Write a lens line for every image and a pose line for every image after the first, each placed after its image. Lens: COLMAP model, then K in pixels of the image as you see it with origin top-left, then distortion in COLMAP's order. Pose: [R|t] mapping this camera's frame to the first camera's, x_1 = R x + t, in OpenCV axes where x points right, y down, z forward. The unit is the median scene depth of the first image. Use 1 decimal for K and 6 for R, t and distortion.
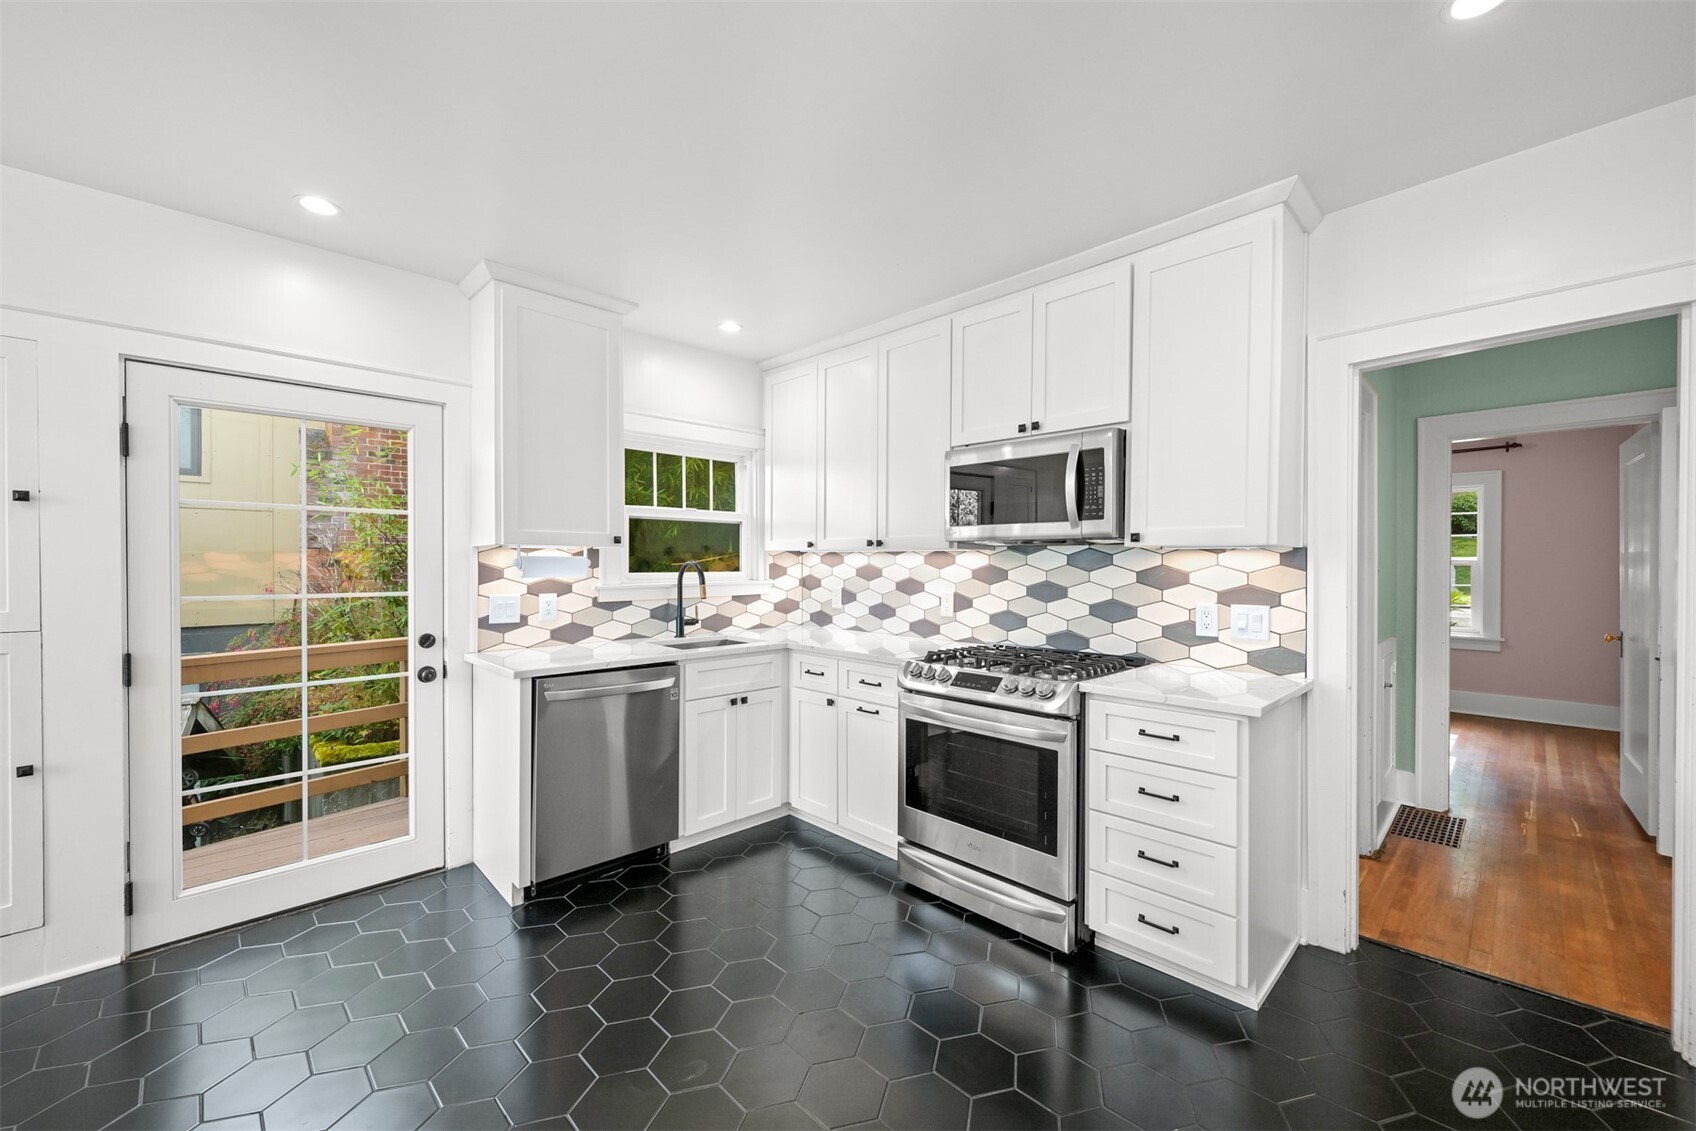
lens RADIAL K [[671.6, 0, 858.2], [0, 671.6, 568.6], [0, 0, 1]] dist [0.002060, -0.000371]
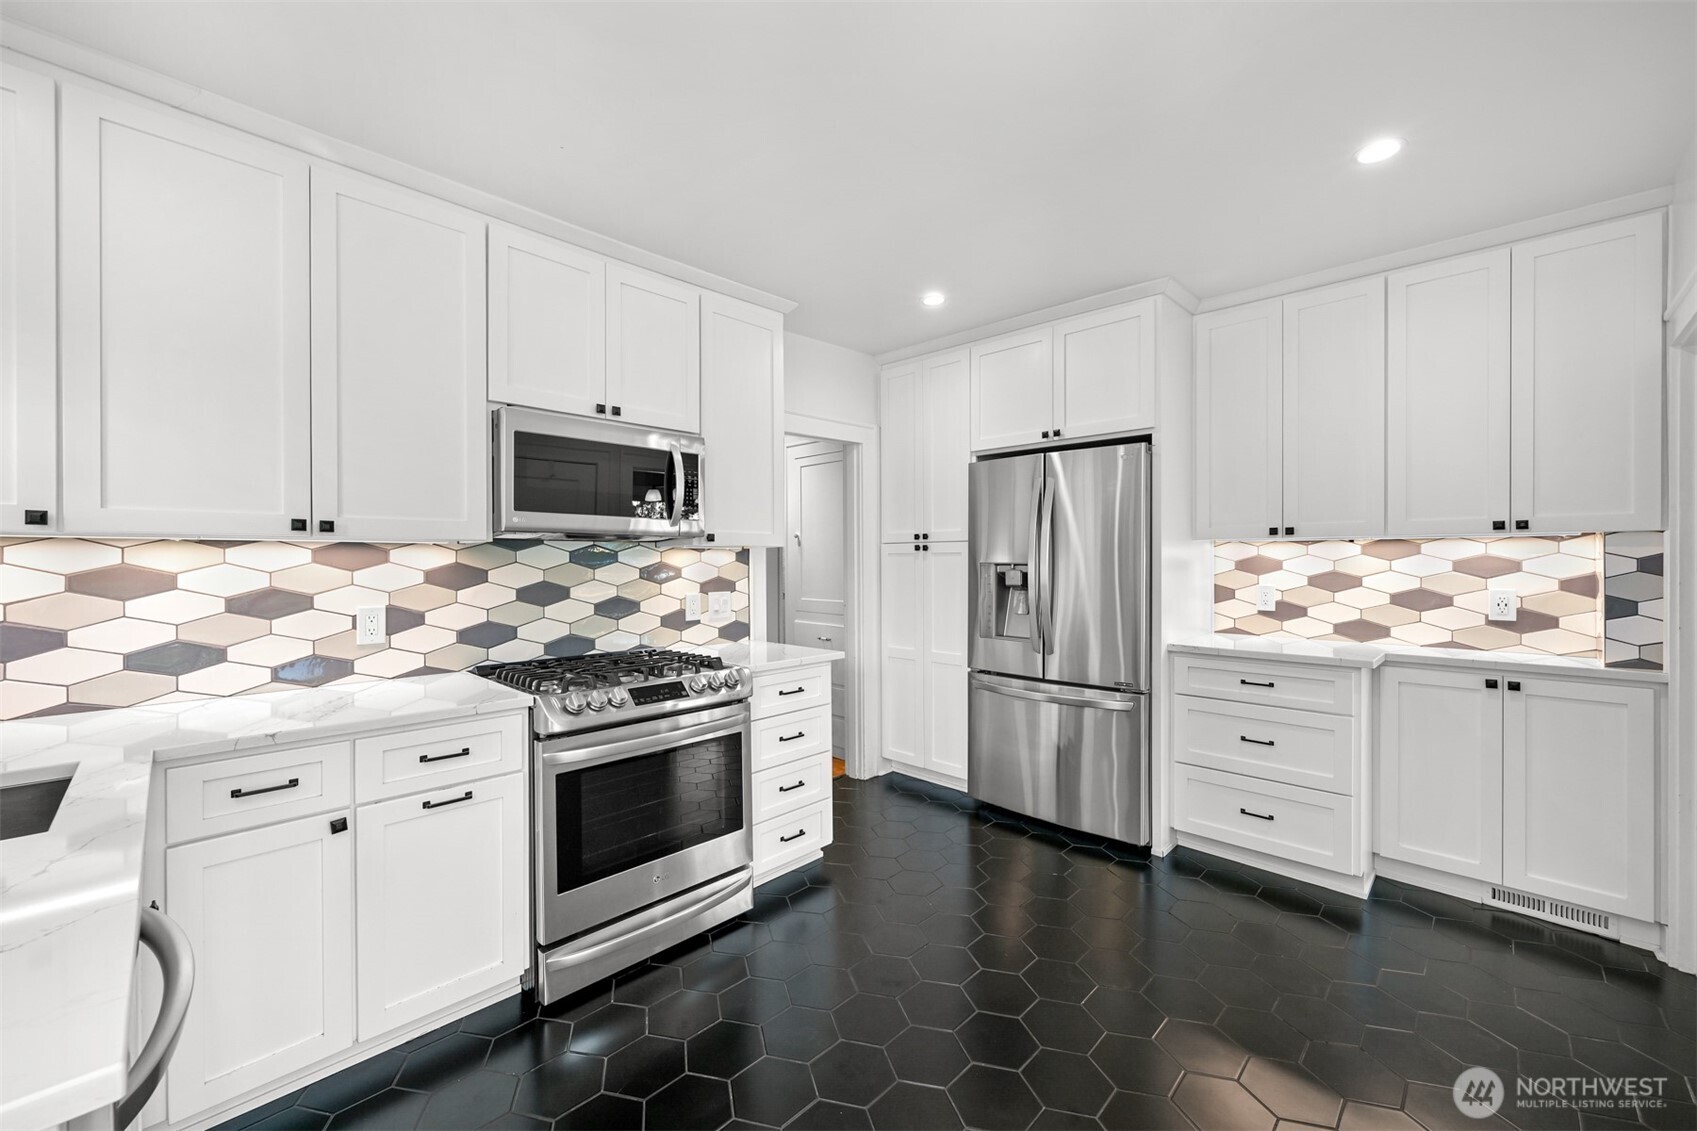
lens RADIAL K [[672.0, 0, 849.6], [0, 672.0, 565.0], [0, 0, 1]] dist [0.002060, -0.000371]
pose [[-0.015168, -0.009448, 0.999840, -0.580473], [0.011470, 0.999888, 0.009623, -0.006225], [-0.999819, 0.011614, -0.015058, 0.610537]]
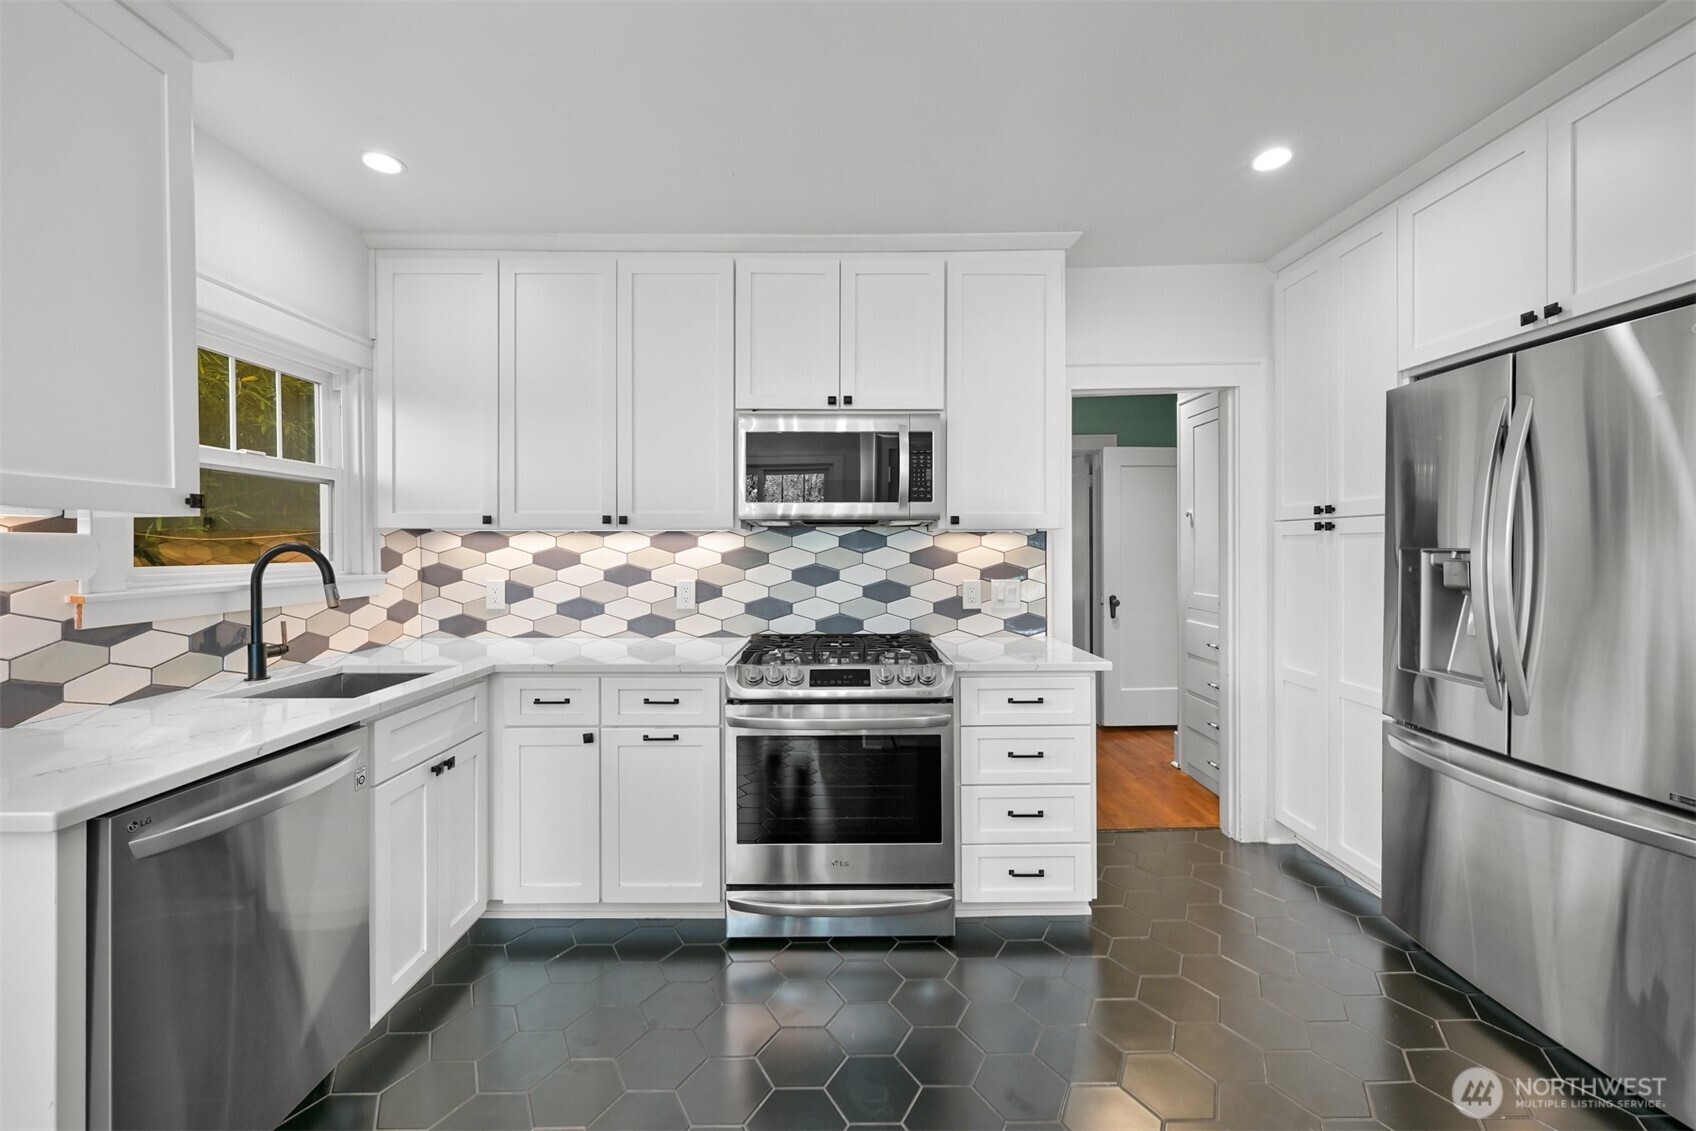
lens RADIAL K [[671.6, 0, 839.3], [0, 671.6, 551.4], [0, 0, 1]] dist [0.002060, -0.000371]
pose [[0.704198, -0.009686, 0.709937, -0.367788], [0.010195, 0.999942, 0.003530, -0.002213], [-0.709930, 0.004752, 0.704256, 0.299308]]
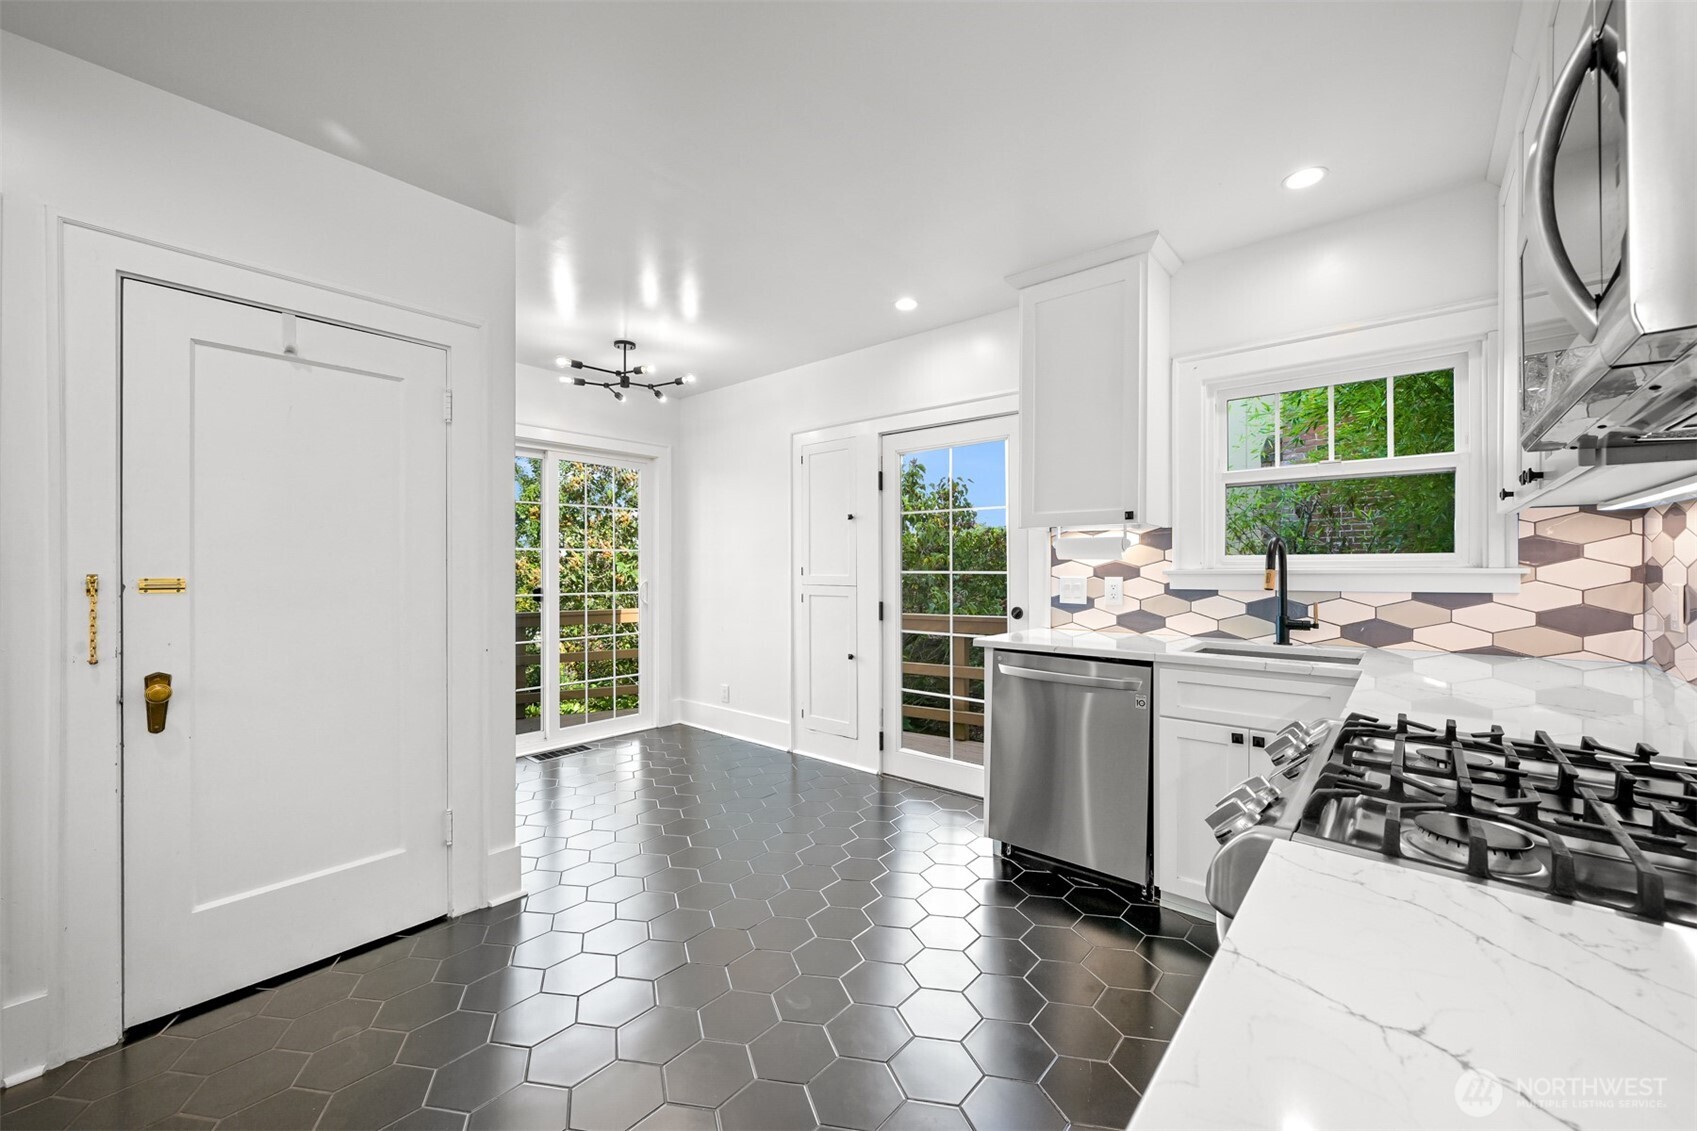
lens RADIAL K [[672.0, 0, 850.5], [0, 672.0, 571.0], [0, 0, 1]] dist [0.002060, -0.000371]
pose [[0.079684, 0.004690, -0.996809, 0.471348], [-0.006841, 0.999968, 0.004158, 0.027726], [0.996797, 0.006488, 0.079714, 0.556337]]
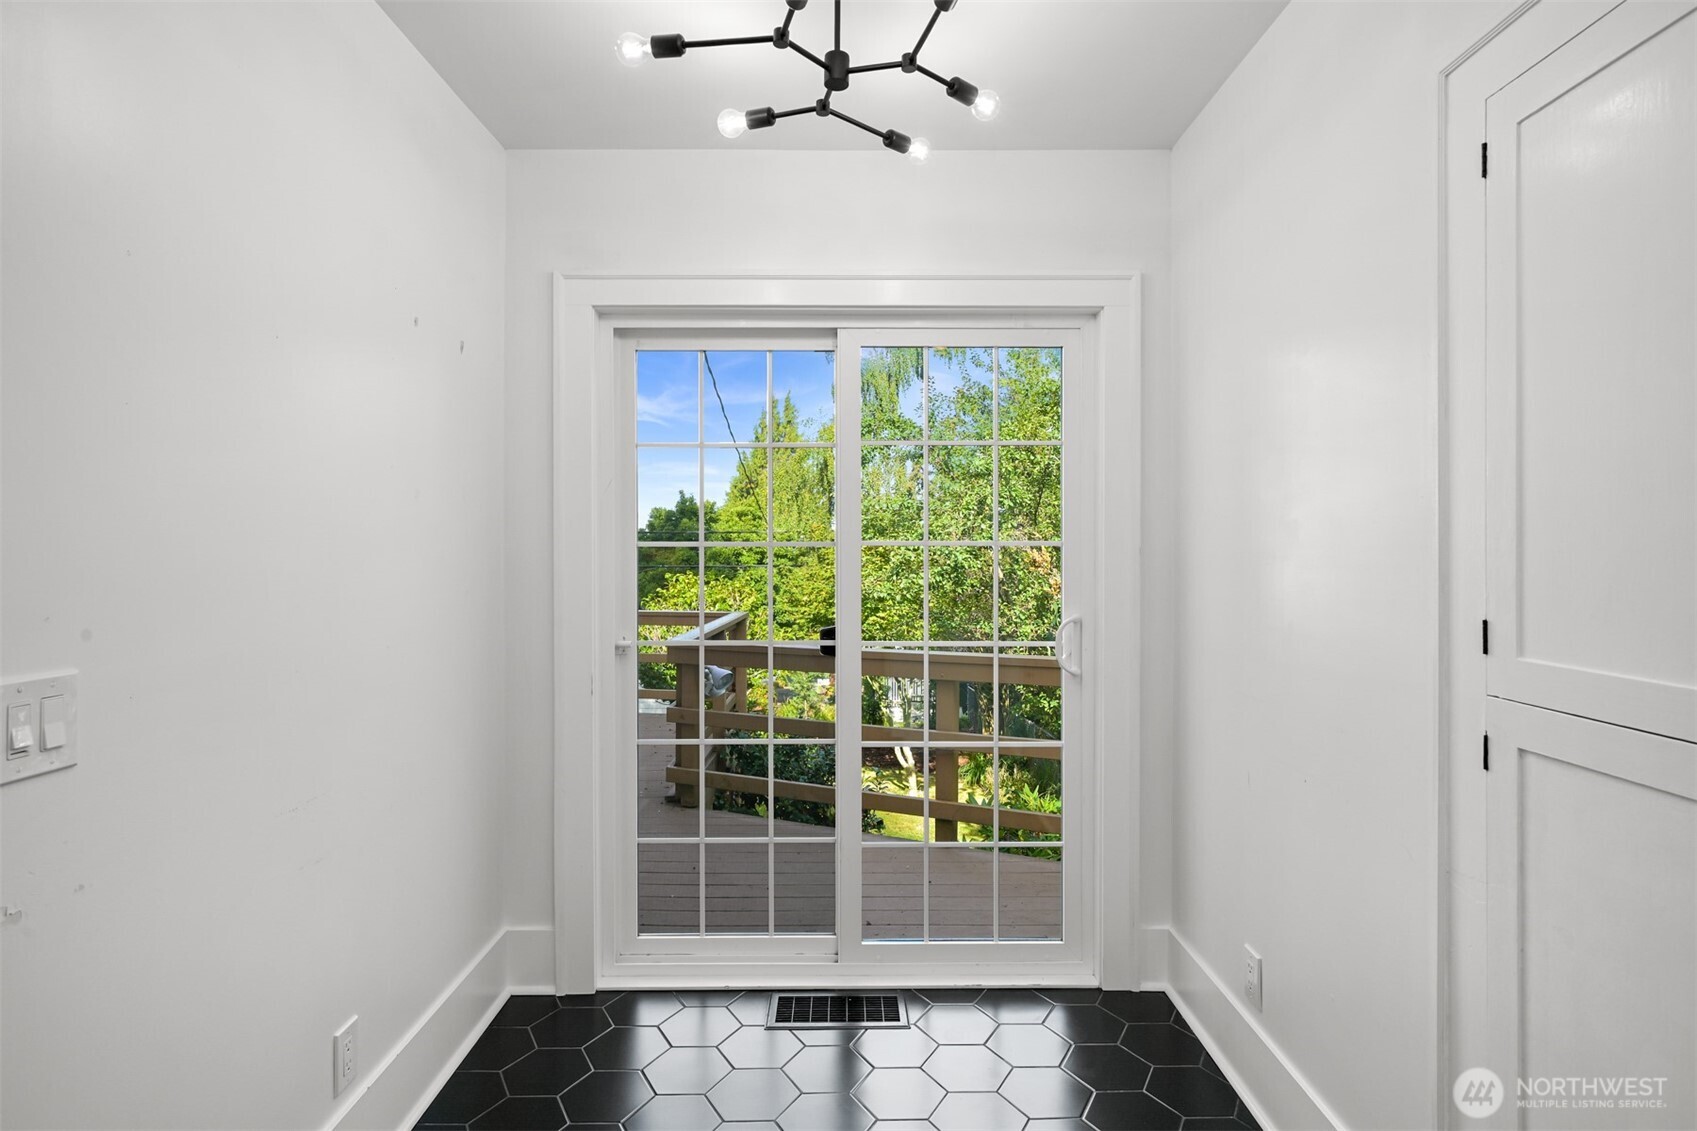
lens RADIAL K [[895.5, 0, 846.9], [0, 895.5, 544.4], [0, 0, 1]] dist [-0.006293, -0.000682]
pose [[-0.703770, -0.004100, -0.710416, -0.402184], [-0.005767, 0.999983, -0.000058, -0.008380], [0.710405, 0.004056, -0.703782, 0.650667]]
